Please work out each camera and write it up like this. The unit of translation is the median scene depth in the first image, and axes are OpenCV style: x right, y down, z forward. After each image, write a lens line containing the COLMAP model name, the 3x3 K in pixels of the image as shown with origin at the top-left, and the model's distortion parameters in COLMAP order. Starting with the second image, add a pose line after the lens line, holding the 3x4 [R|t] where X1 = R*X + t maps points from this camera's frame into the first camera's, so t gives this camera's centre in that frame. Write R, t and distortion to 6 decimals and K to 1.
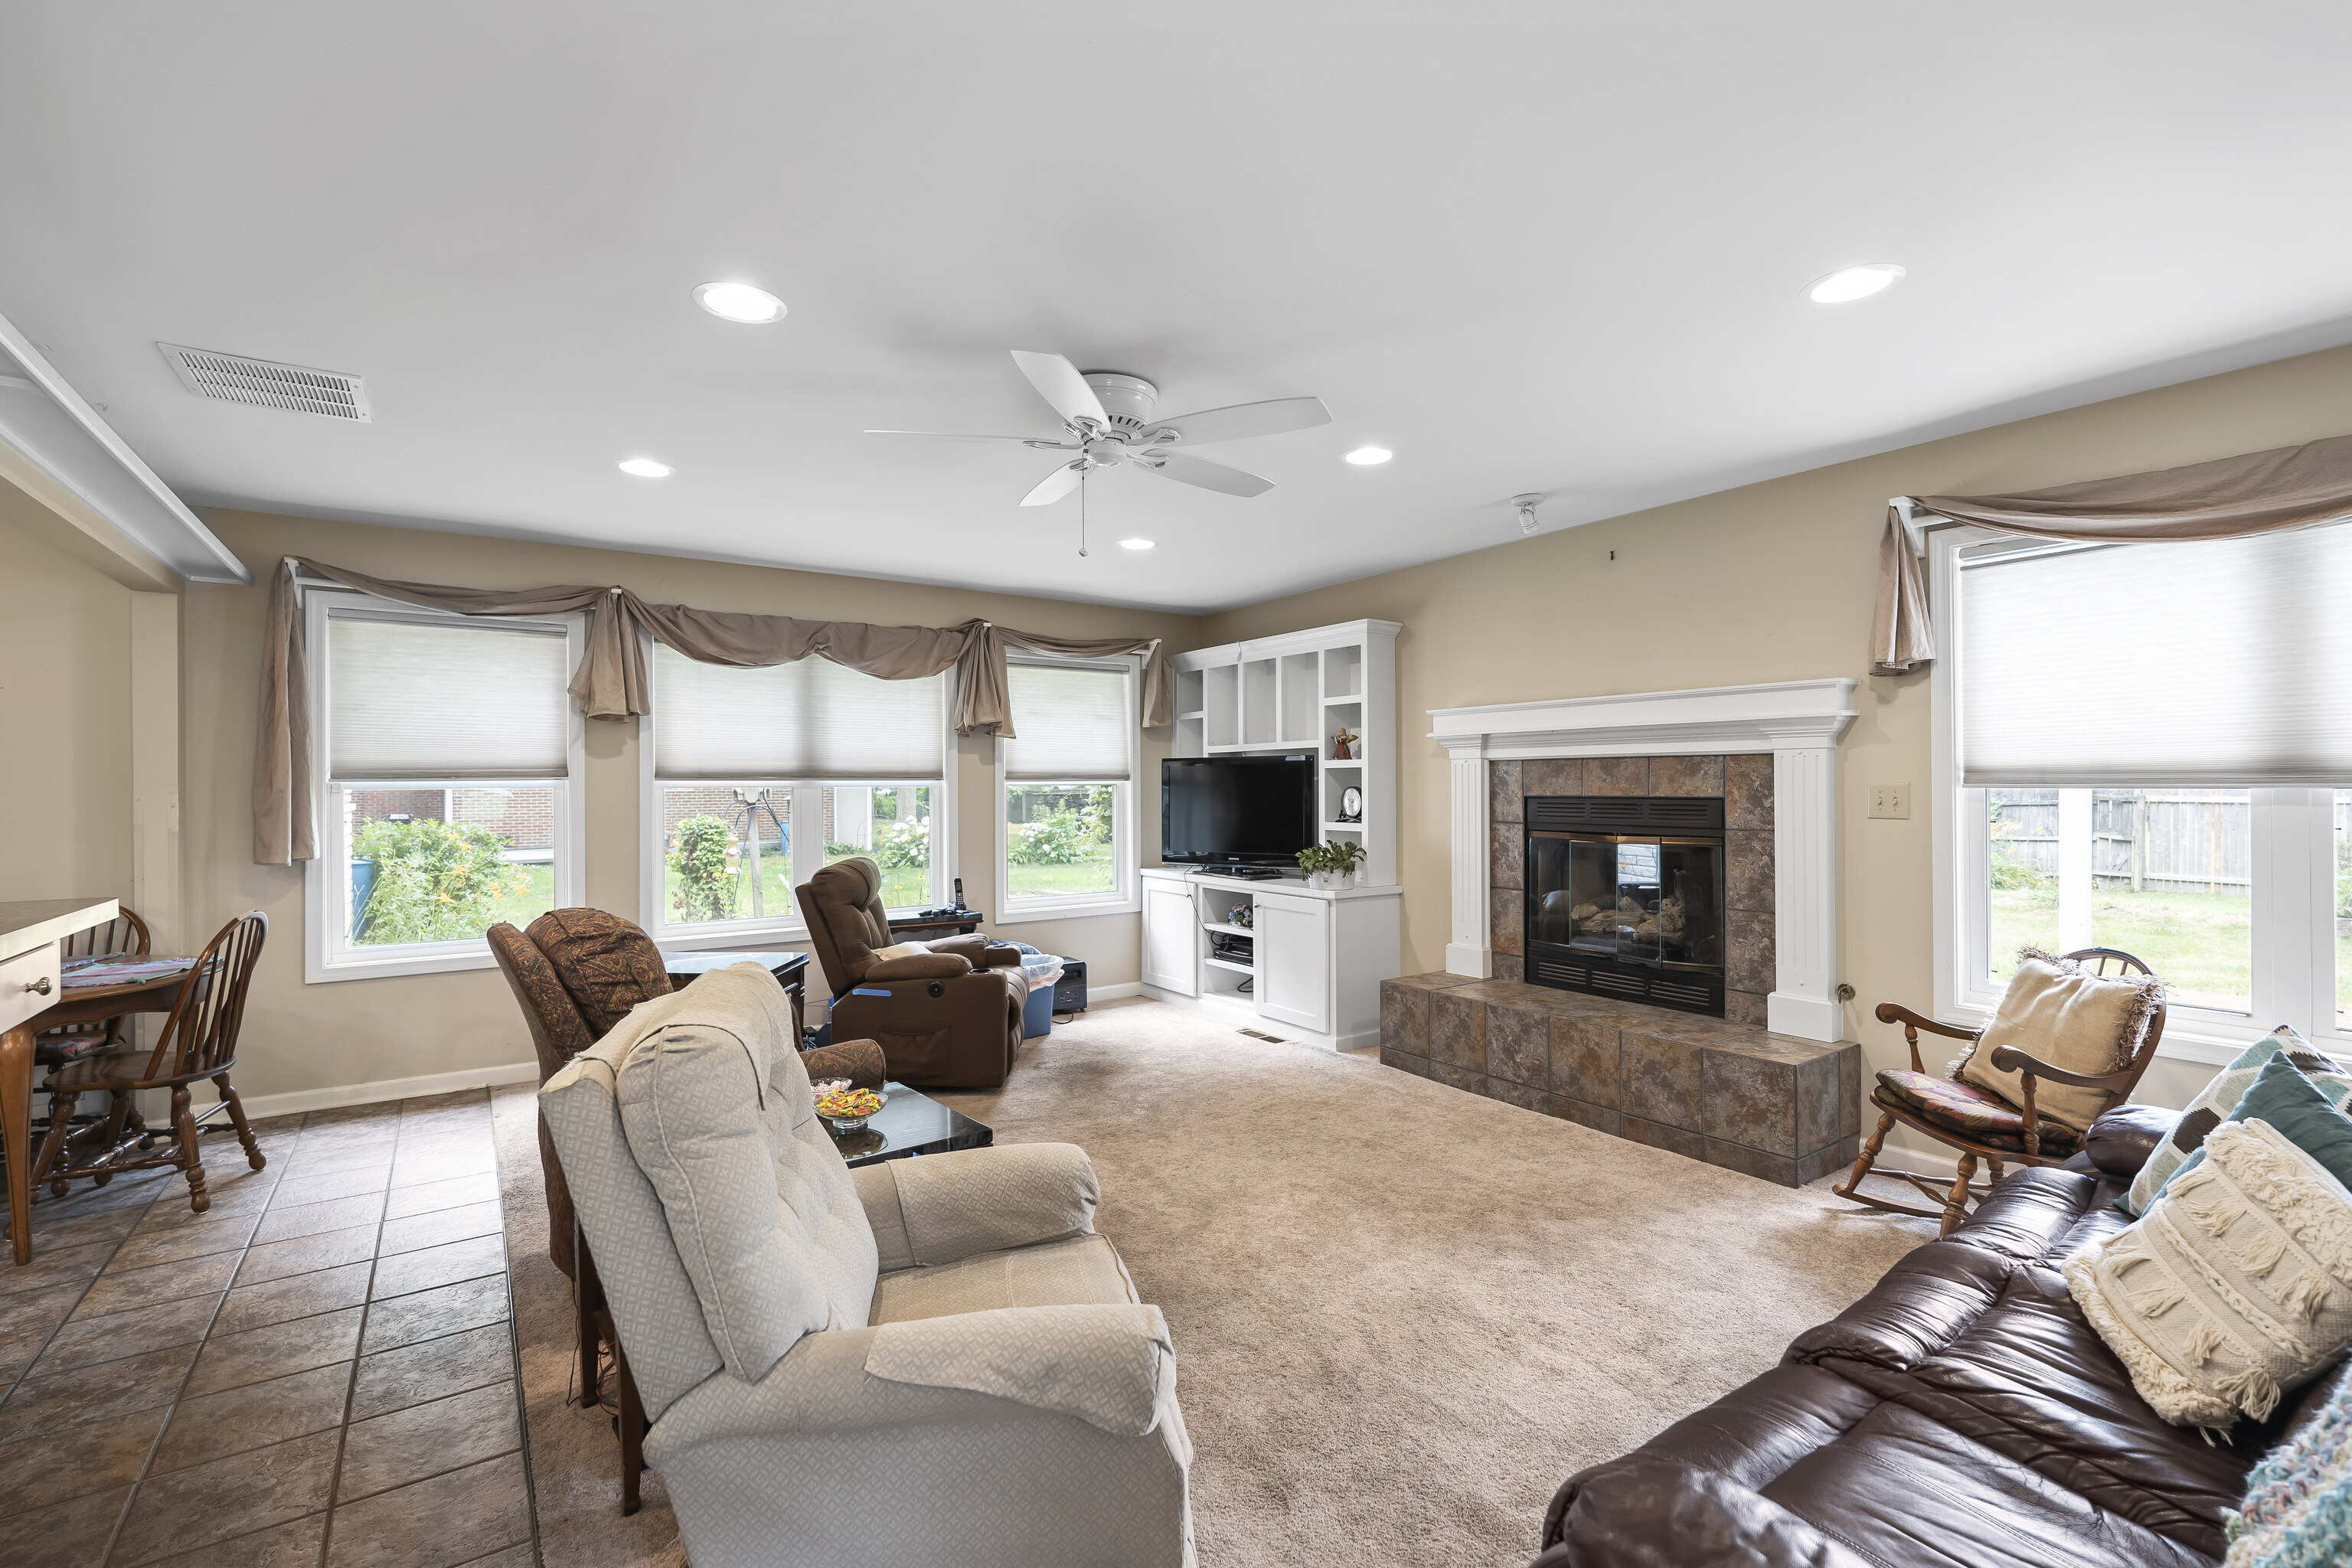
lens RADIAL K [[1052.8, 0, 1171.5], [0, 1052.8, 779.3], [0, 0, 1]] dist [-0.006796, 0.001117]
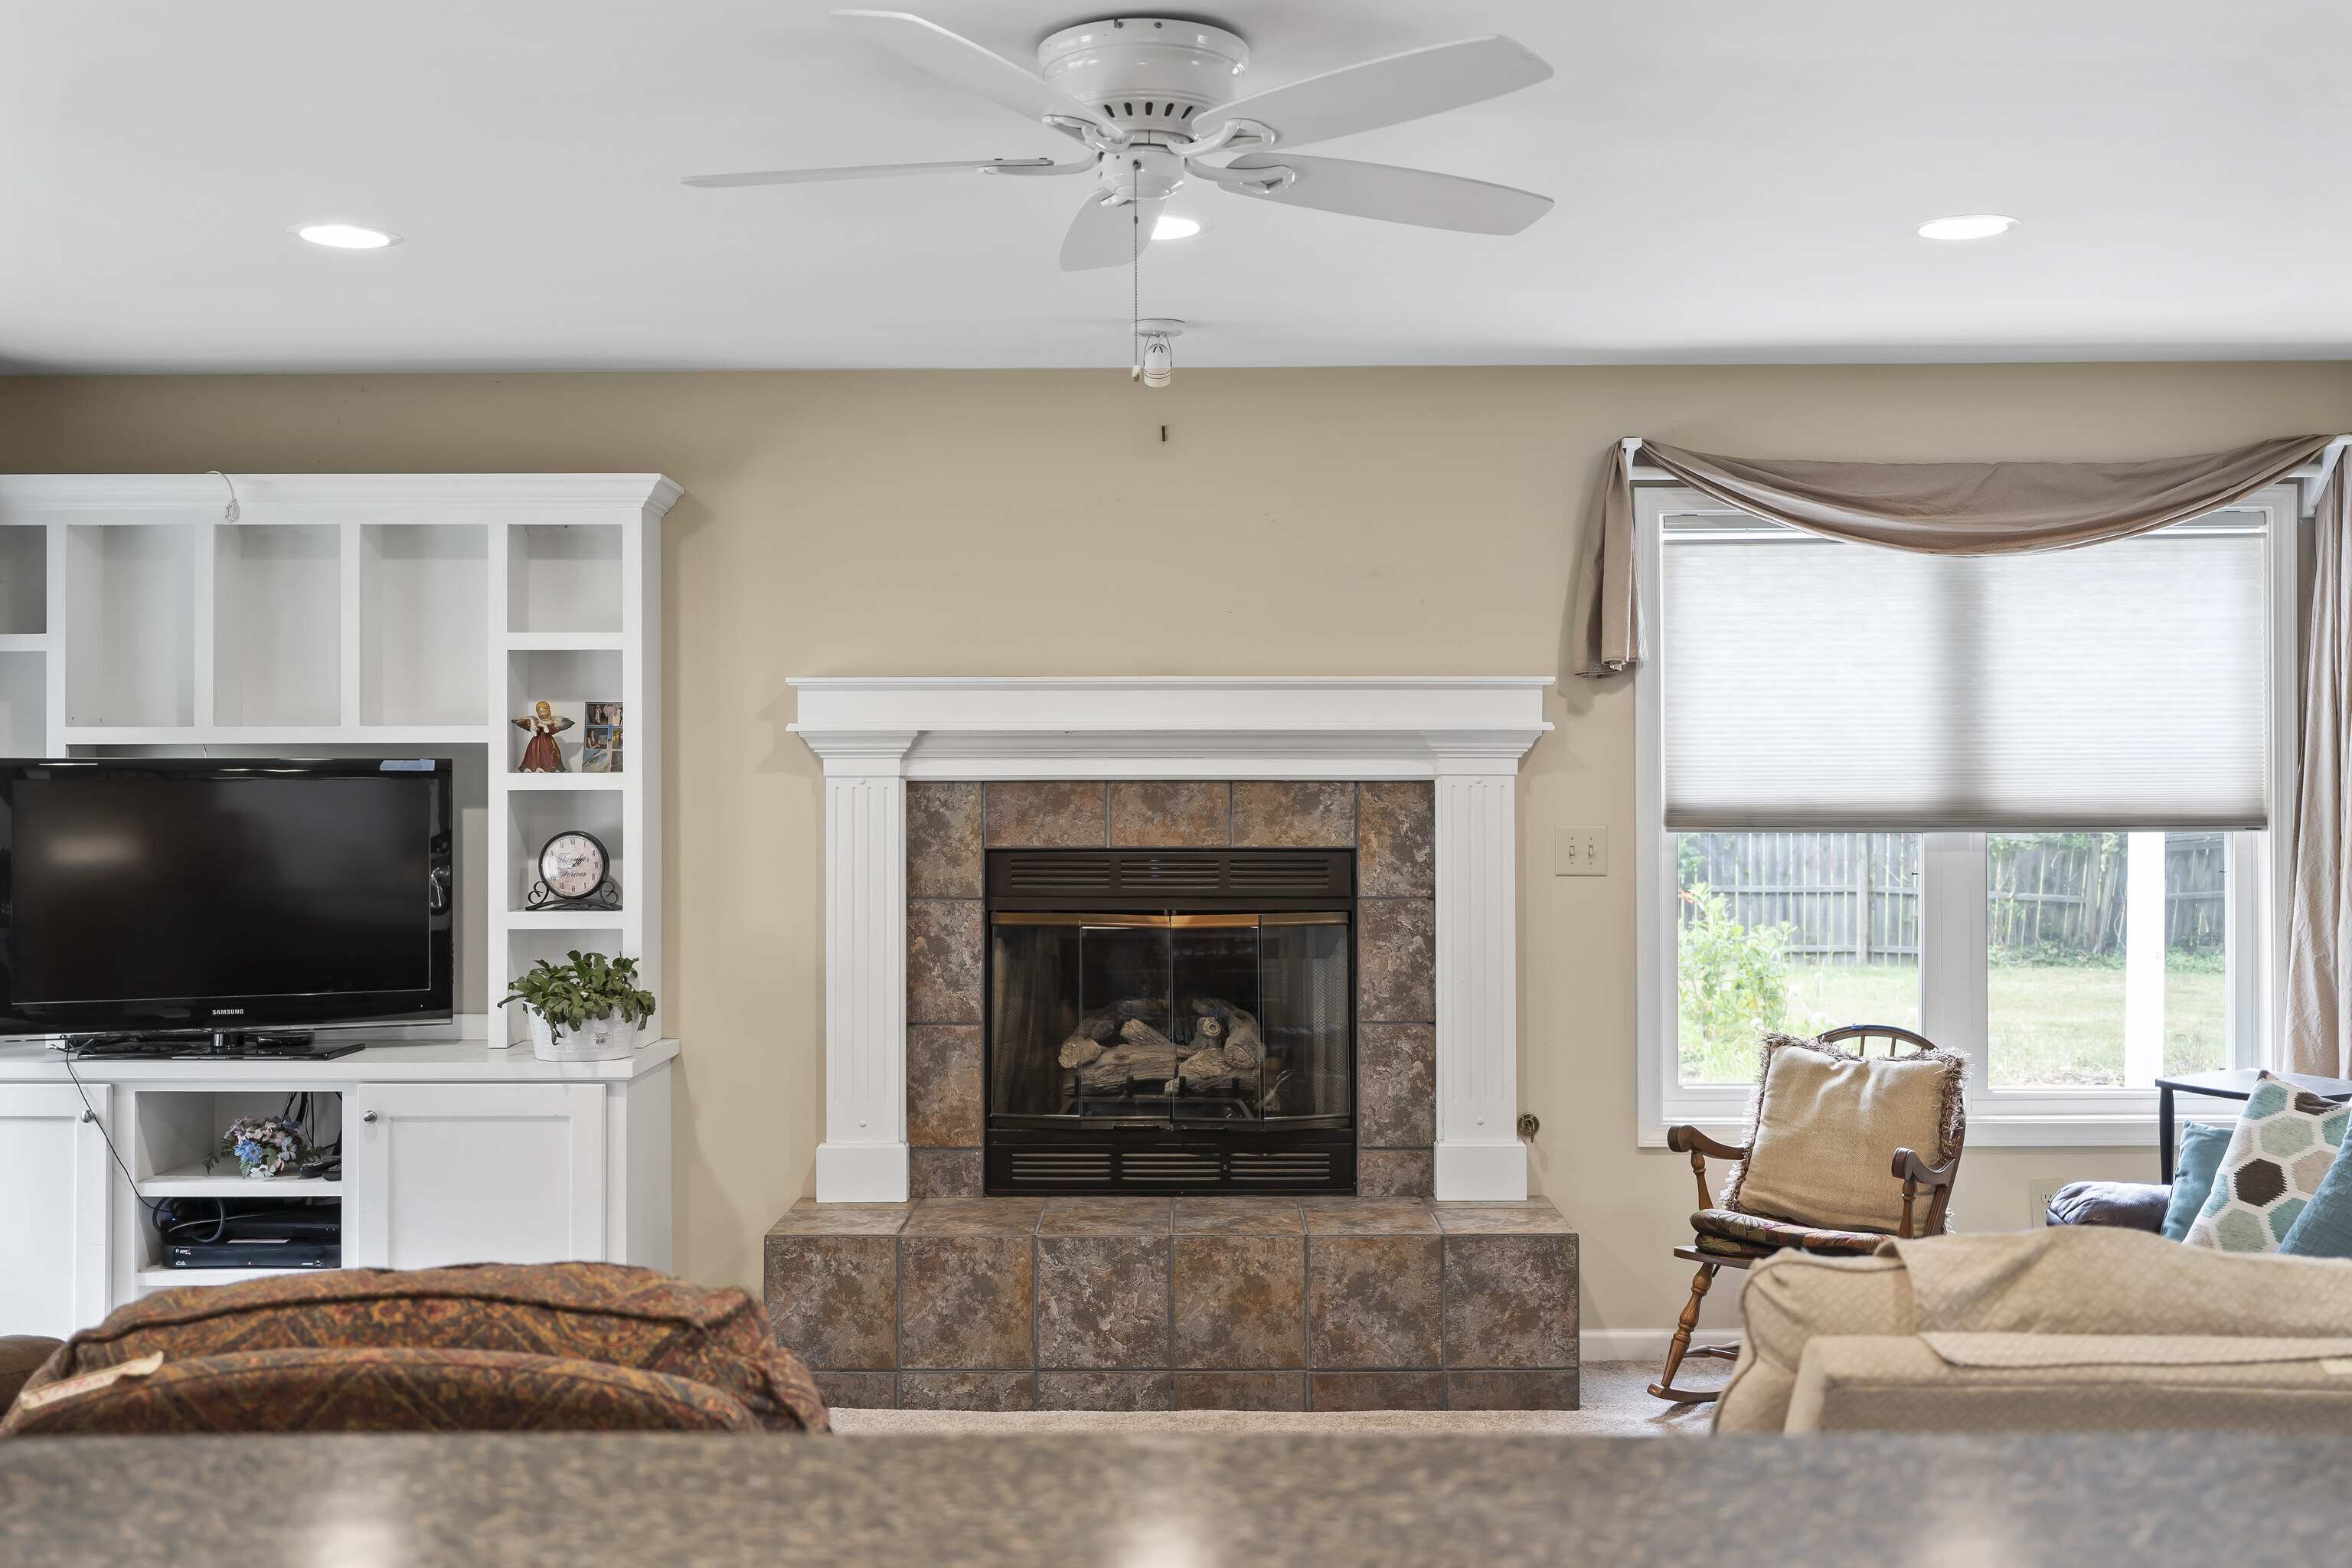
lens RADIAL K [[2350.6, 0, 1196.8], [0, 2350.6, 777.2], [0, 0, 1]] dist [-0.001197, 0.000000]
pose [[0.565937, 0.007762, 0.824412, -0.635638], [-0.006040, 0.999968, -0.005269, -0.015916], [-0.824426, -0.001998, 0.565966, 0.246522]]
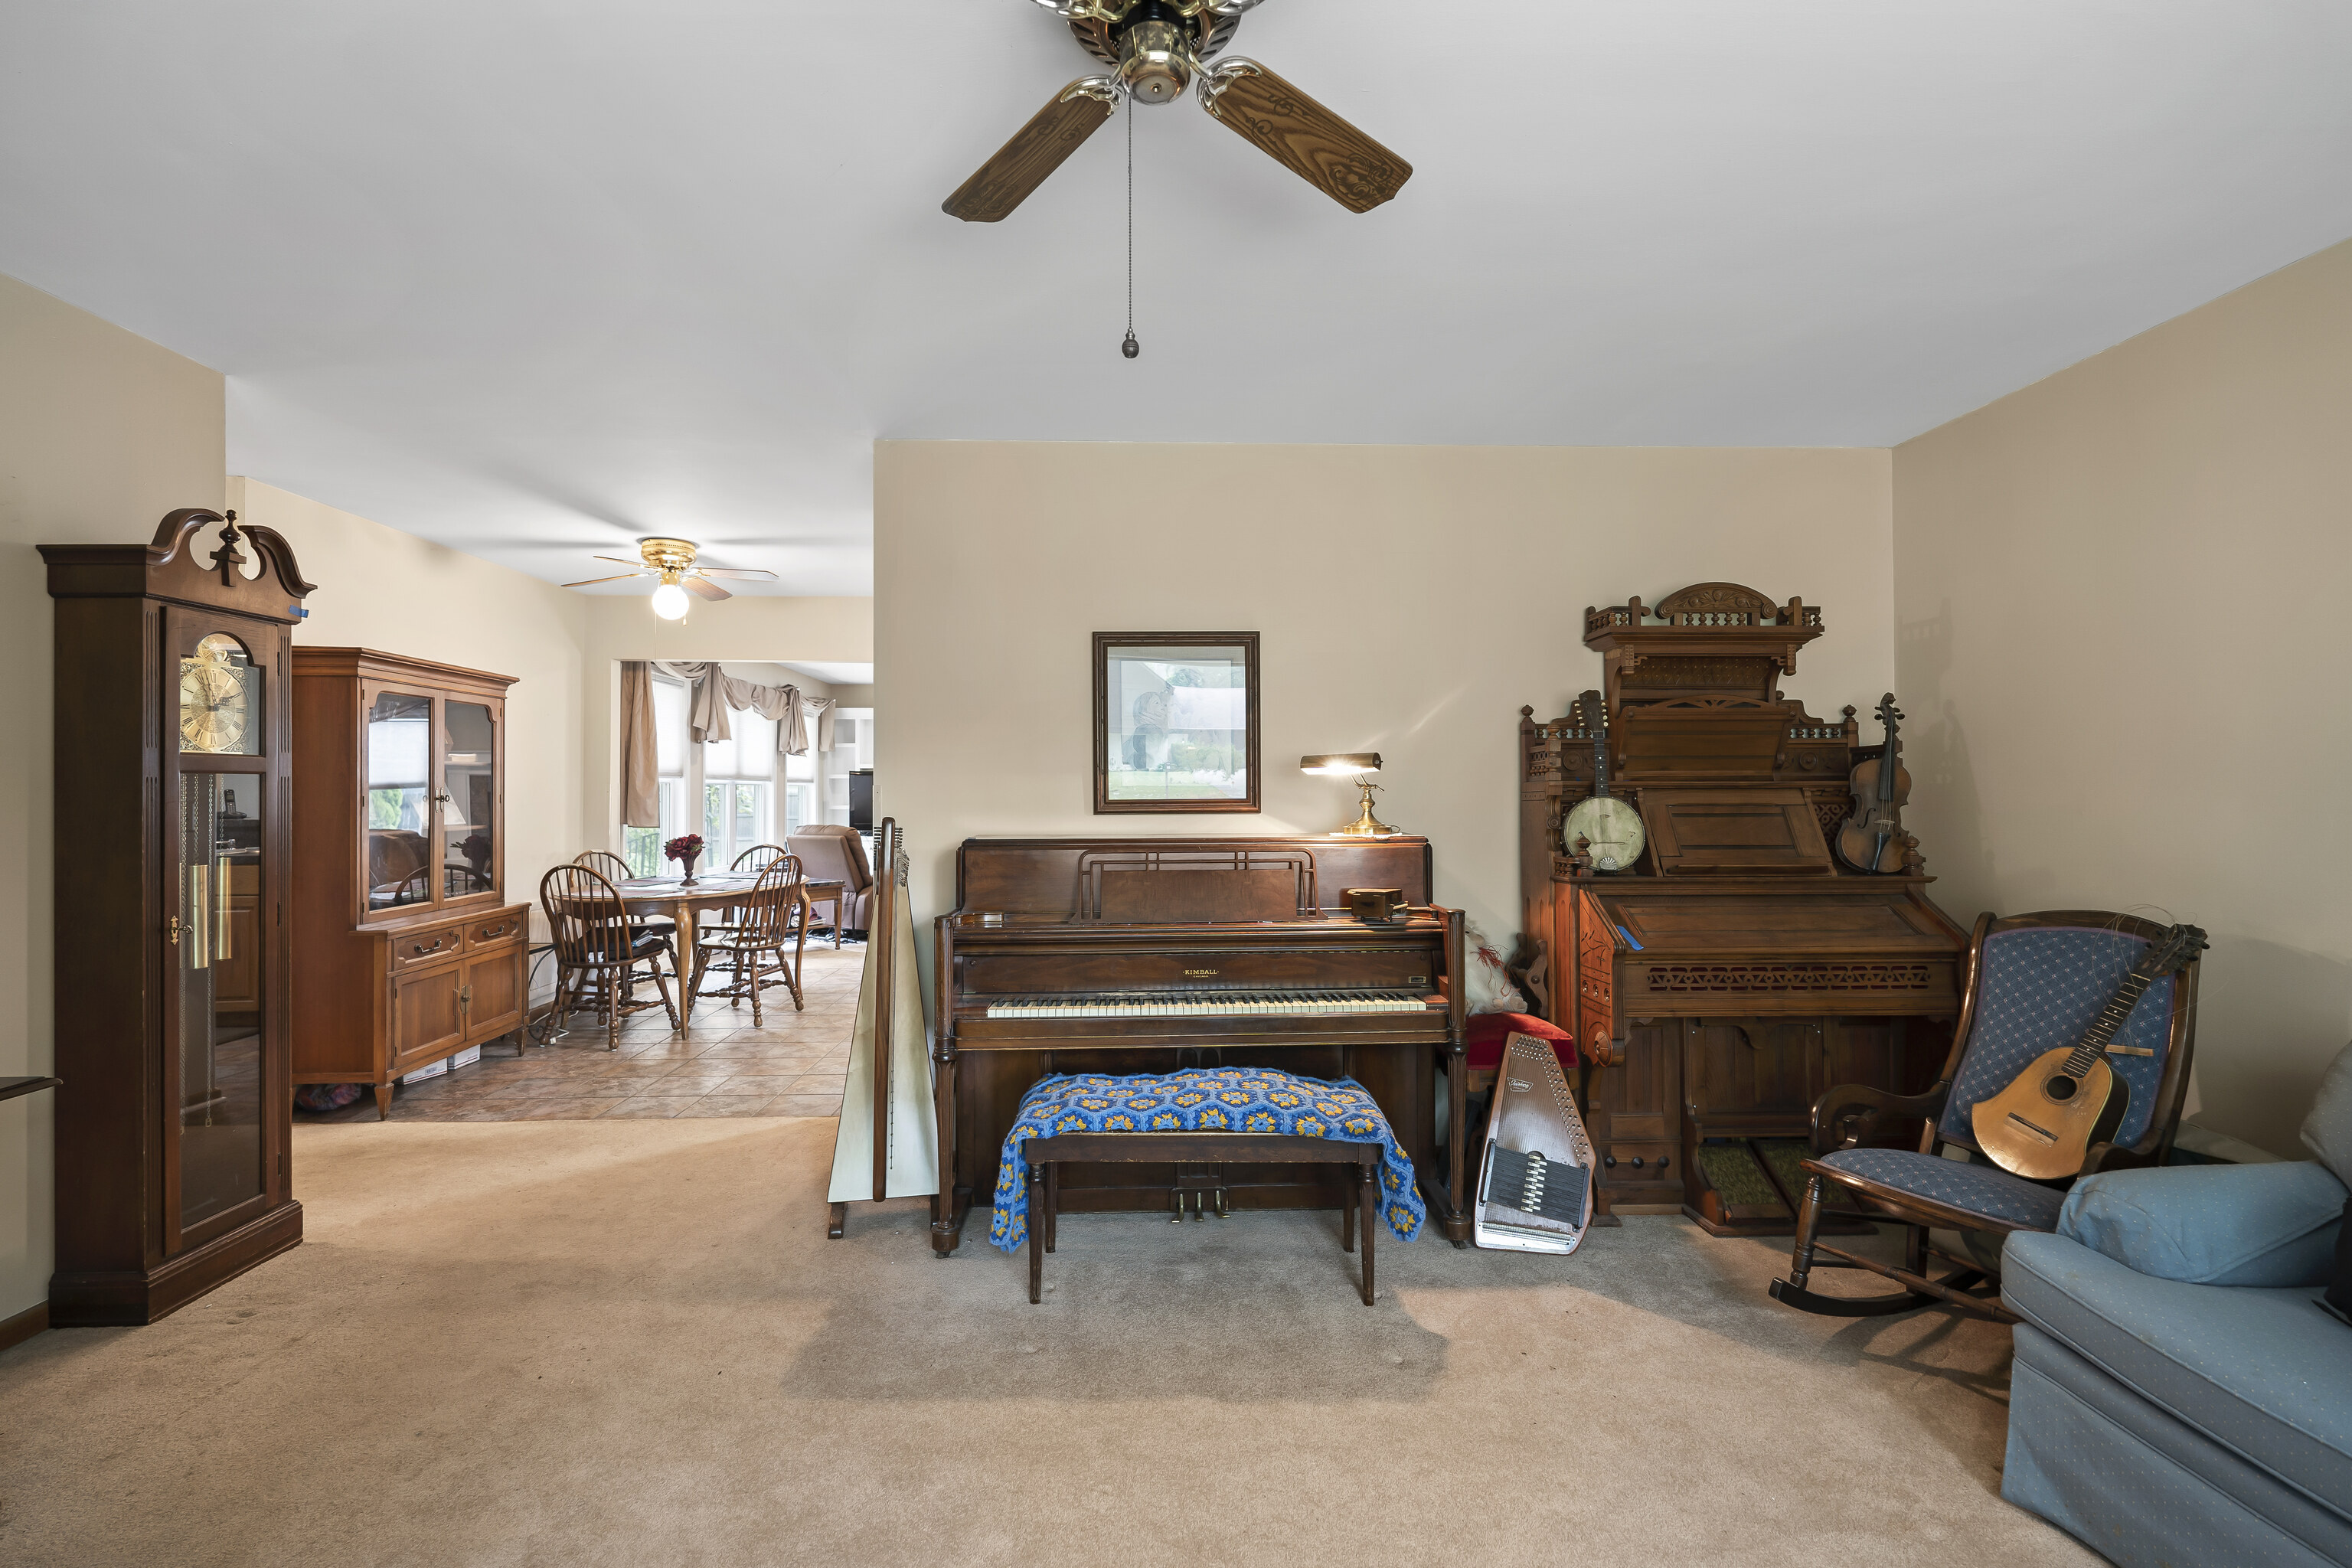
lens RADIAL K [[1052.8, 0, 1174.2], [0, 1052.8, 780.9], [0, 0, 1]] dist [-0.006796, 0.001117]
pose [[0.543757, 0.013419, 0.839135, -1.631773], [-0.005759, 0.999908, -0.012258, 0.020004], [-0.839223, 0.001833, 0.543784, -0.529948]]
